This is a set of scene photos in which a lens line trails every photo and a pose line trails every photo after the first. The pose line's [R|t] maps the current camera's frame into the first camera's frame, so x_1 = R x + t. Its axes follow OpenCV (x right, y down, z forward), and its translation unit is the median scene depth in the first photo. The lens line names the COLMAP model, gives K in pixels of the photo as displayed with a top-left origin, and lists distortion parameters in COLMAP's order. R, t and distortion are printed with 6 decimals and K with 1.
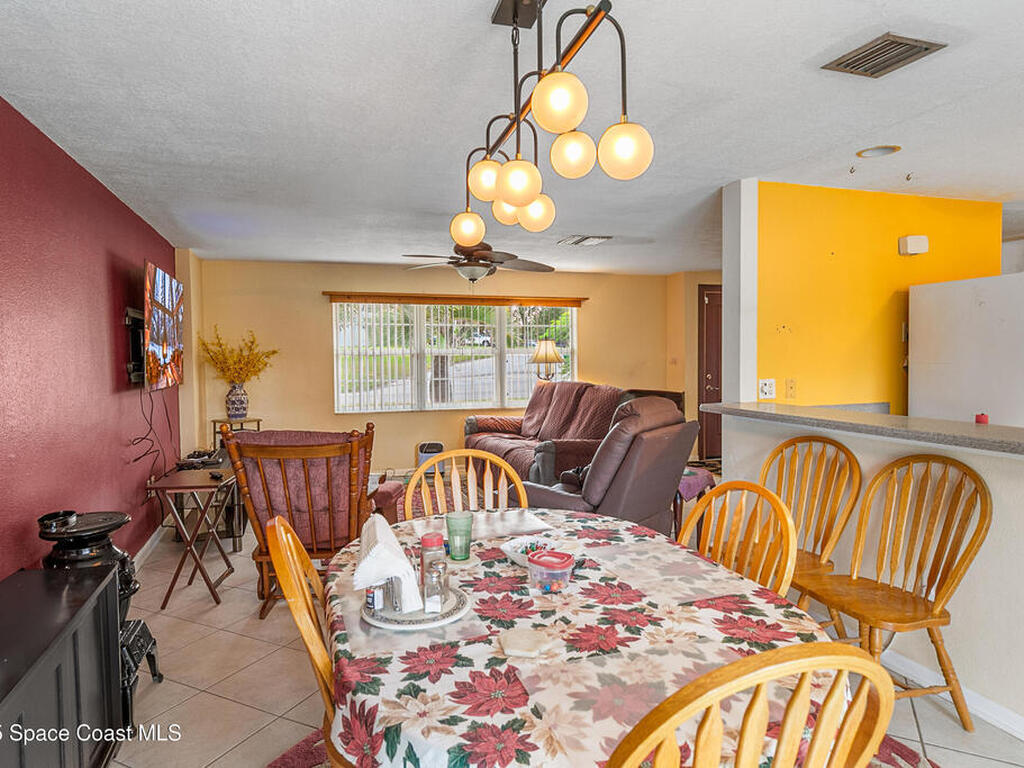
lens RADIAL K [[643.5, 0, 509.0], [0, 643.5, 382.3], [0, 0, 1]] dist [0.022186, -0.000130]
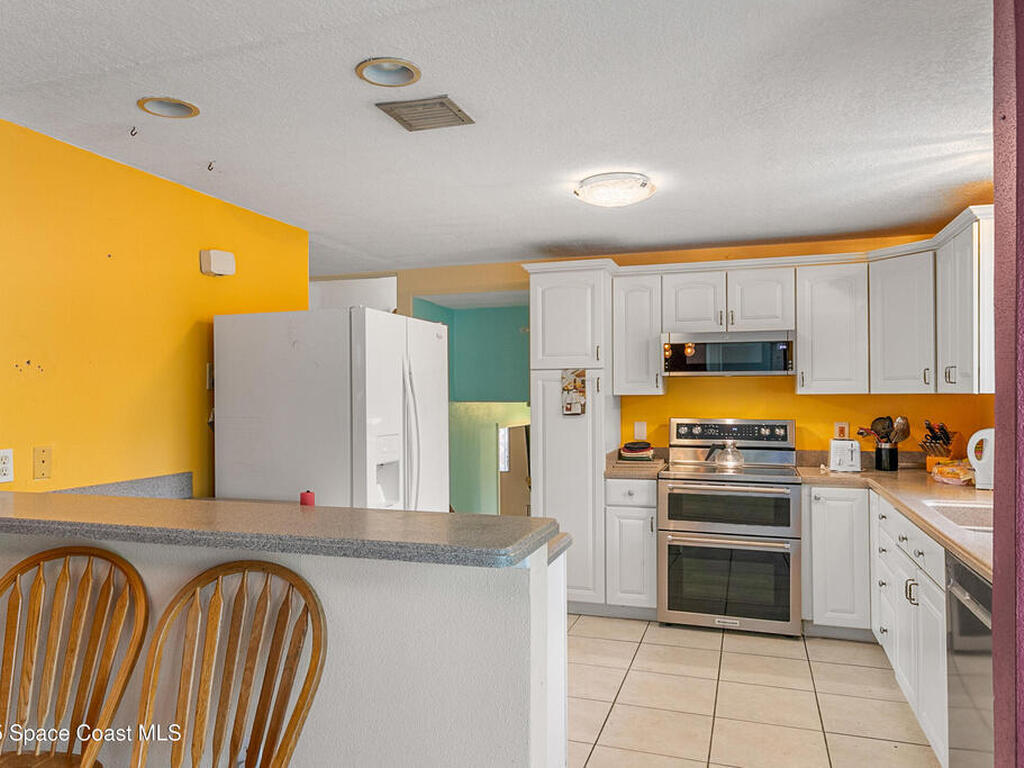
lens RADIAL K [[740.8, 0, 511.6], [0, 740.8, 381.1], [0, 0, 1]] dist [0.000828, -0.000791]
pose [[0.594827, 0.023568, 0.803508, 0.178794], [0.035067, 0.997858, -0.055228, -0.018317], [-0.803089, 0.061028, 0.592726, 0.292150]]
